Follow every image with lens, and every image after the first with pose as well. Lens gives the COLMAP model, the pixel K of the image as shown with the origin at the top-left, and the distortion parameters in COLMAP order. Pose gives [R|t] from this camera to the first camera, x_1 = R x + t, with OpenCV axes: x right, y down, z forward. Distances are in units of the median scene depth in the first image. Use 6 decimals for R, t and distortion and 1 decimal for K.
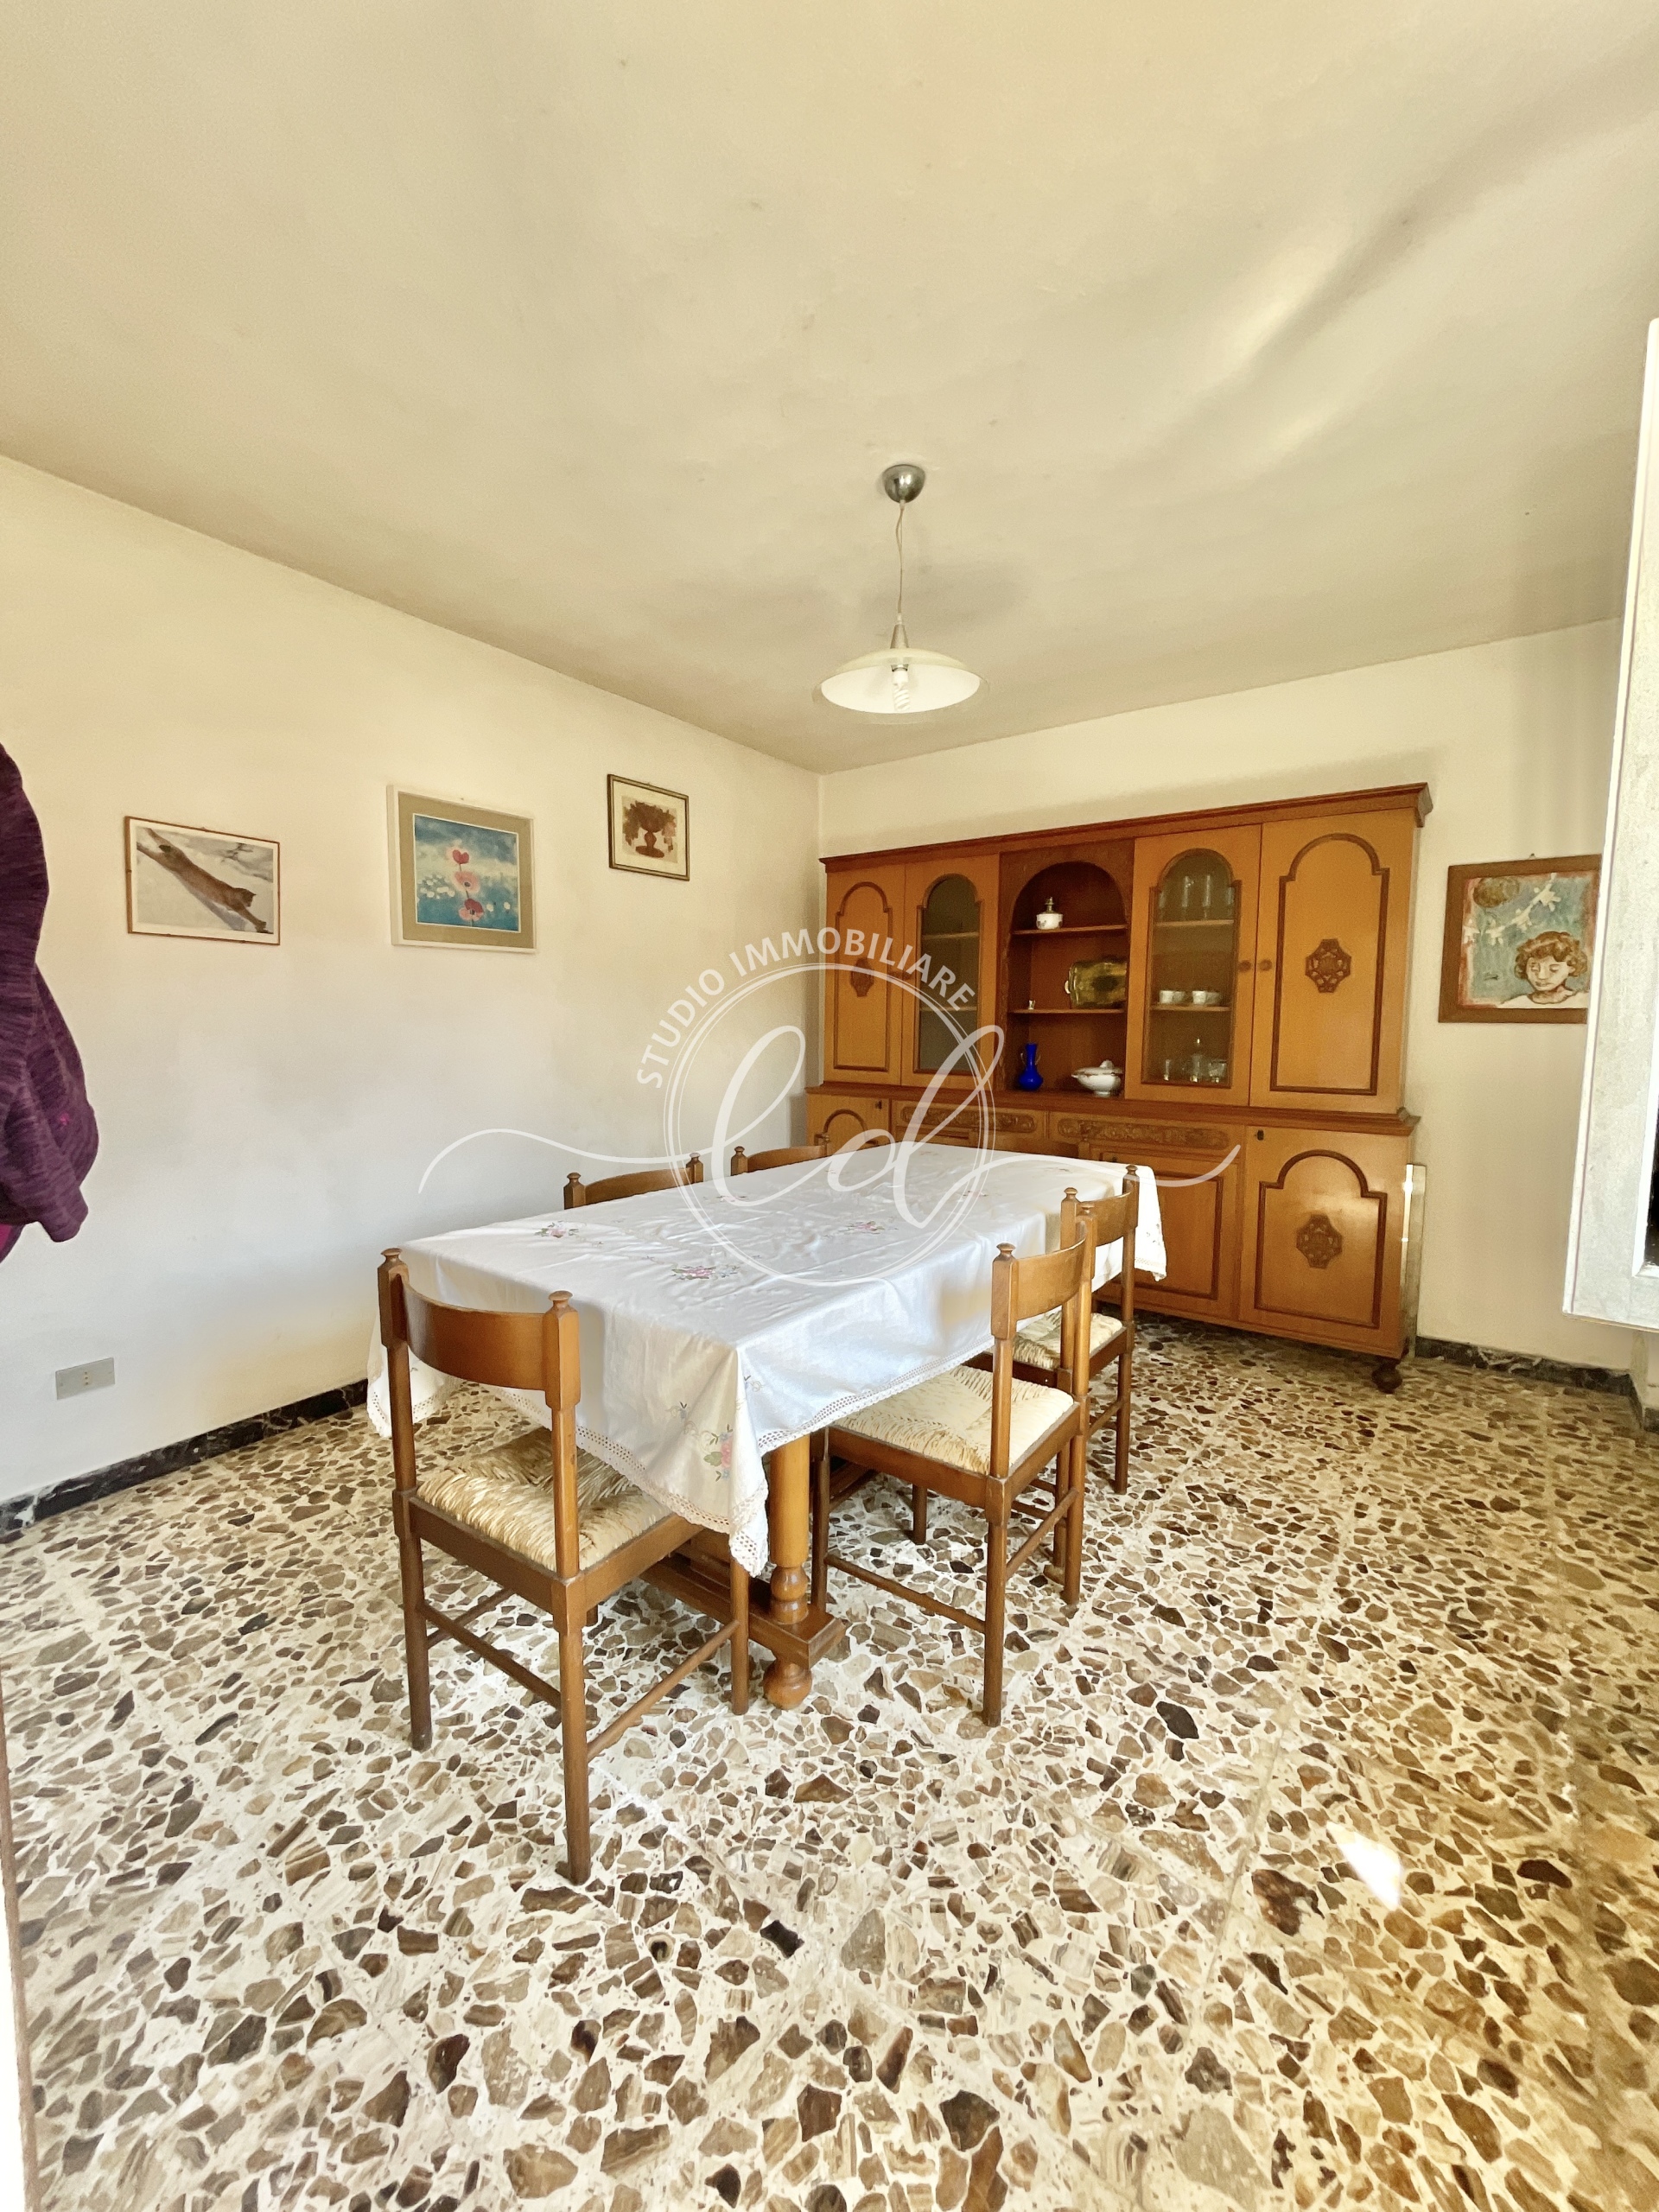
lens RADIAL K [[885.5, 0, 827.3], [0, 885.5, 1106.7], [0, 0, 1]] dist [-0.006283, 0.000181]
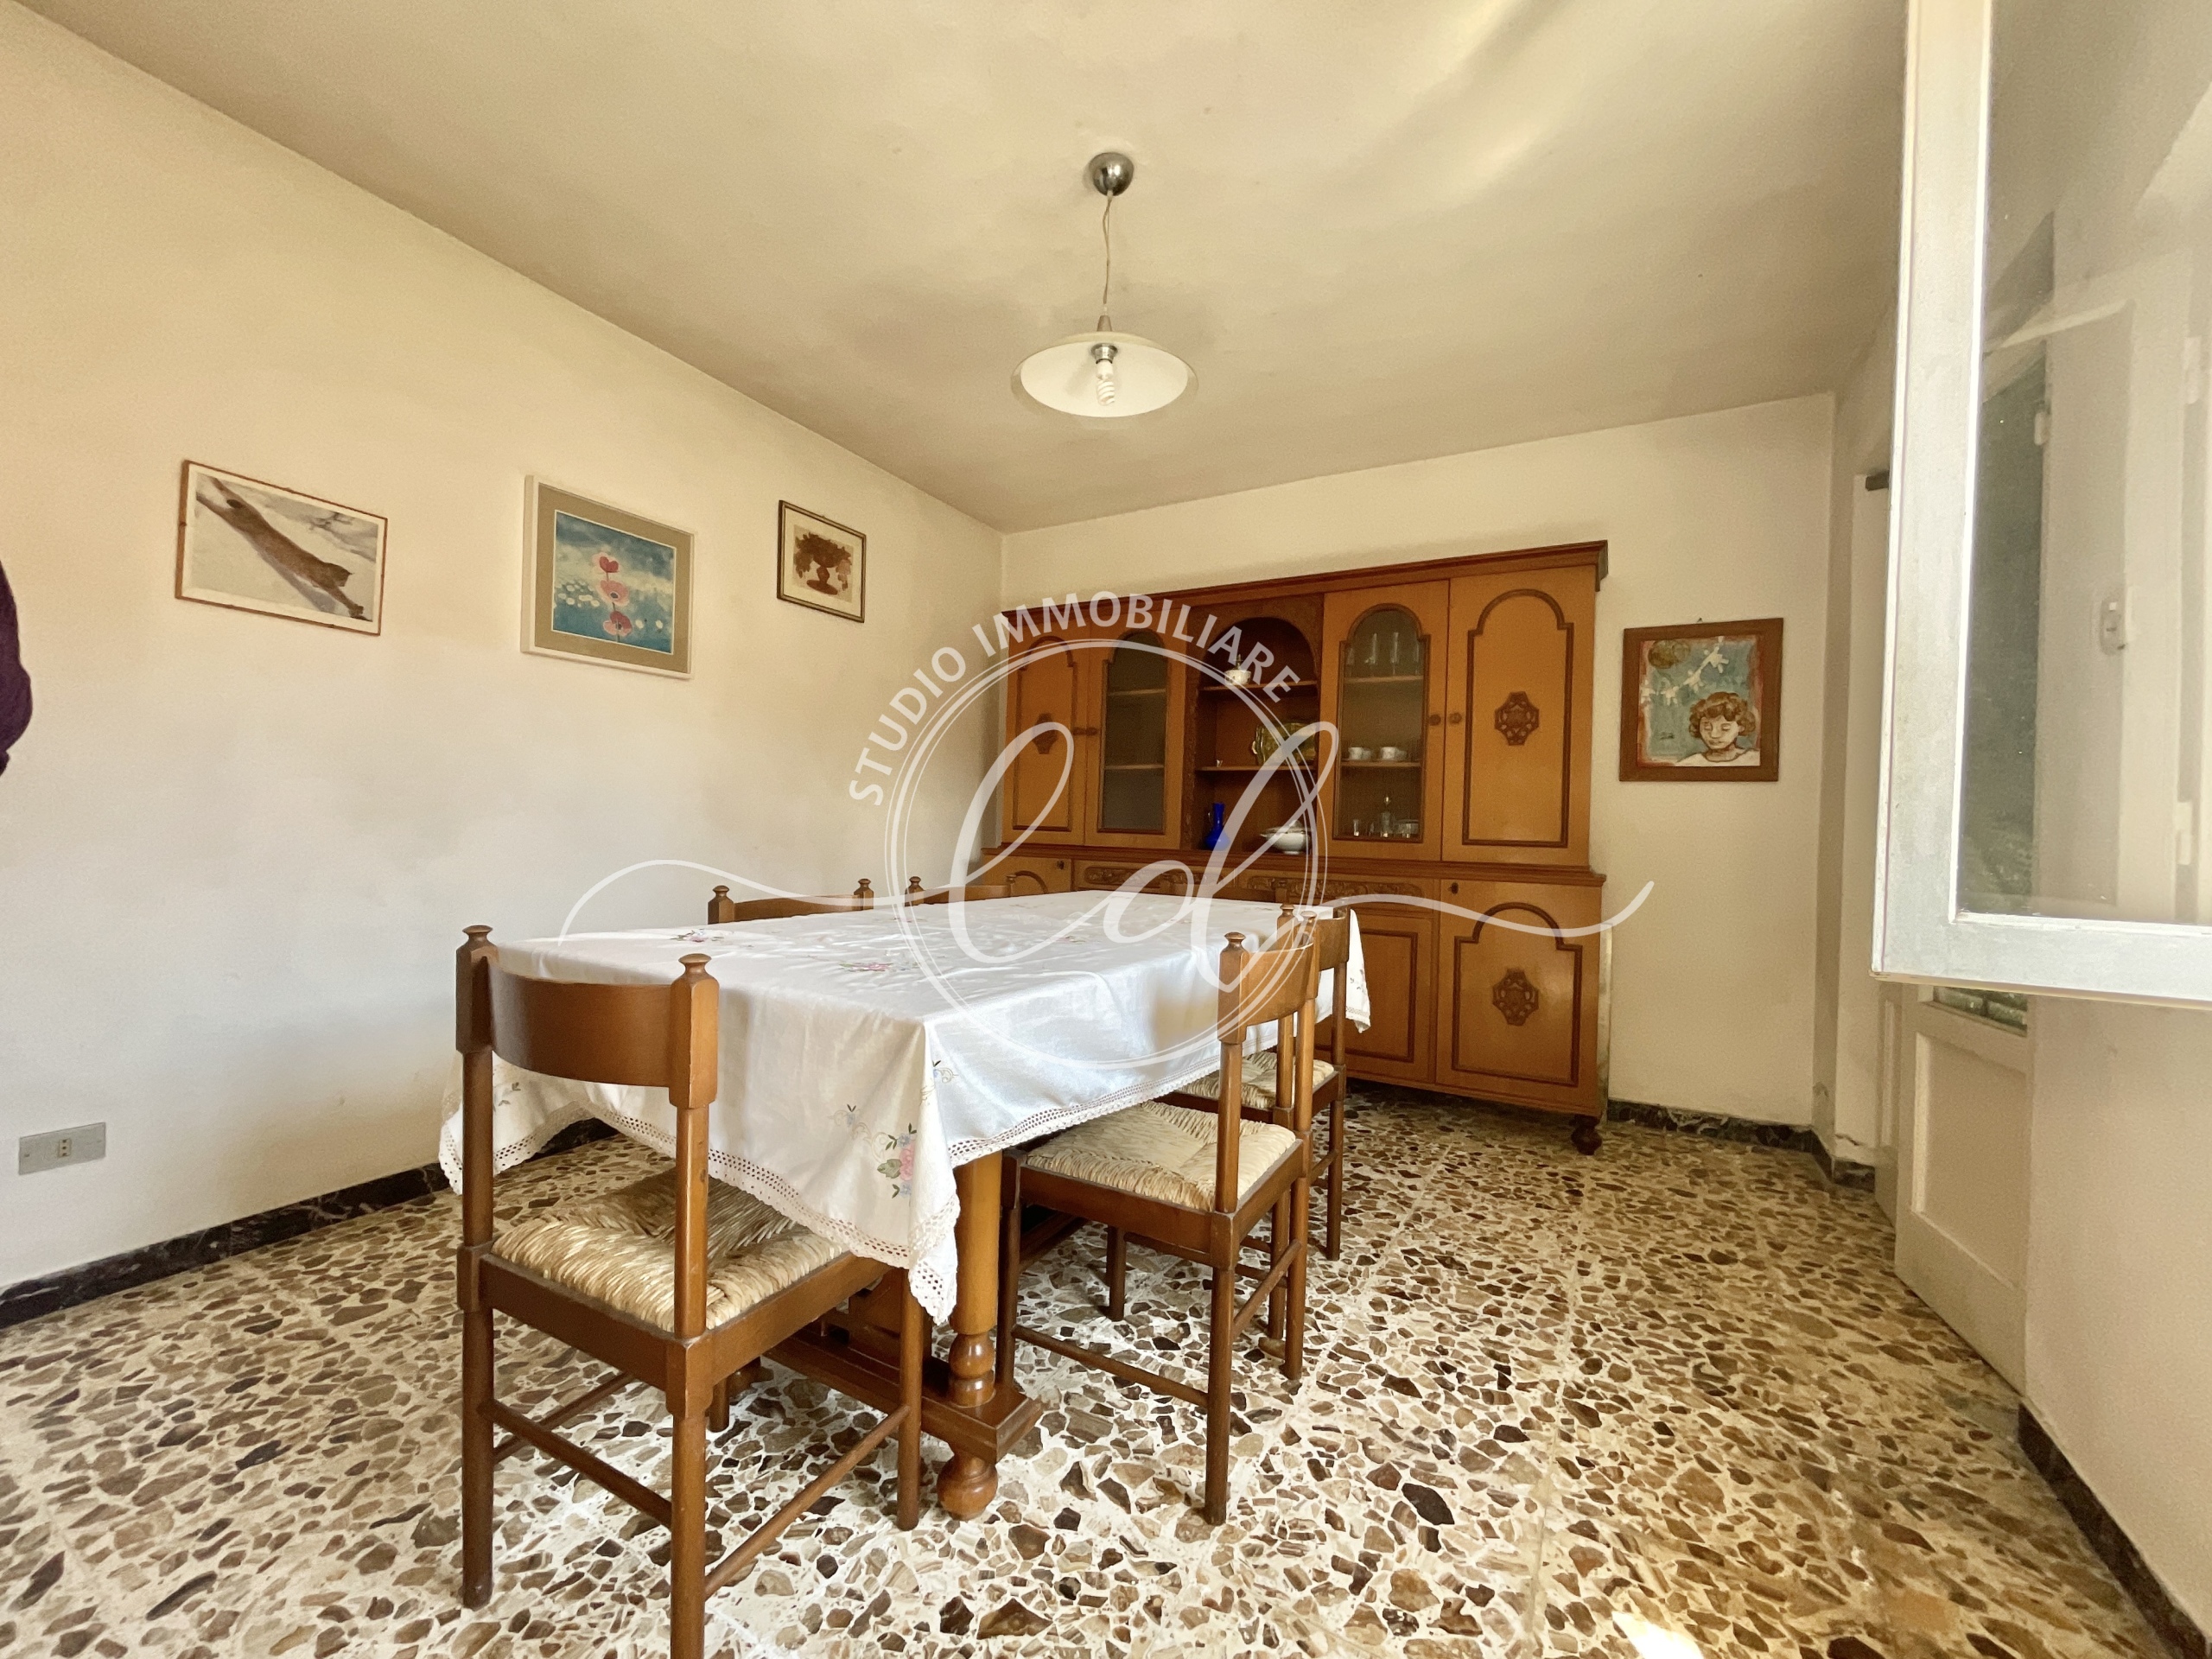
lens RADIAL K [[897.6, 0, 1101.0], [0, 897.6, 833.2], [0, 0, 1]] dist [-0.001202, -0.002148]
pose [[0.993208, 0.021034, 0.114433, -0.027828], [-0.012022, 0.996811, -0.078882, 0.109730], [-0.115727, 0.076971, 0.990294, 0.115986]]
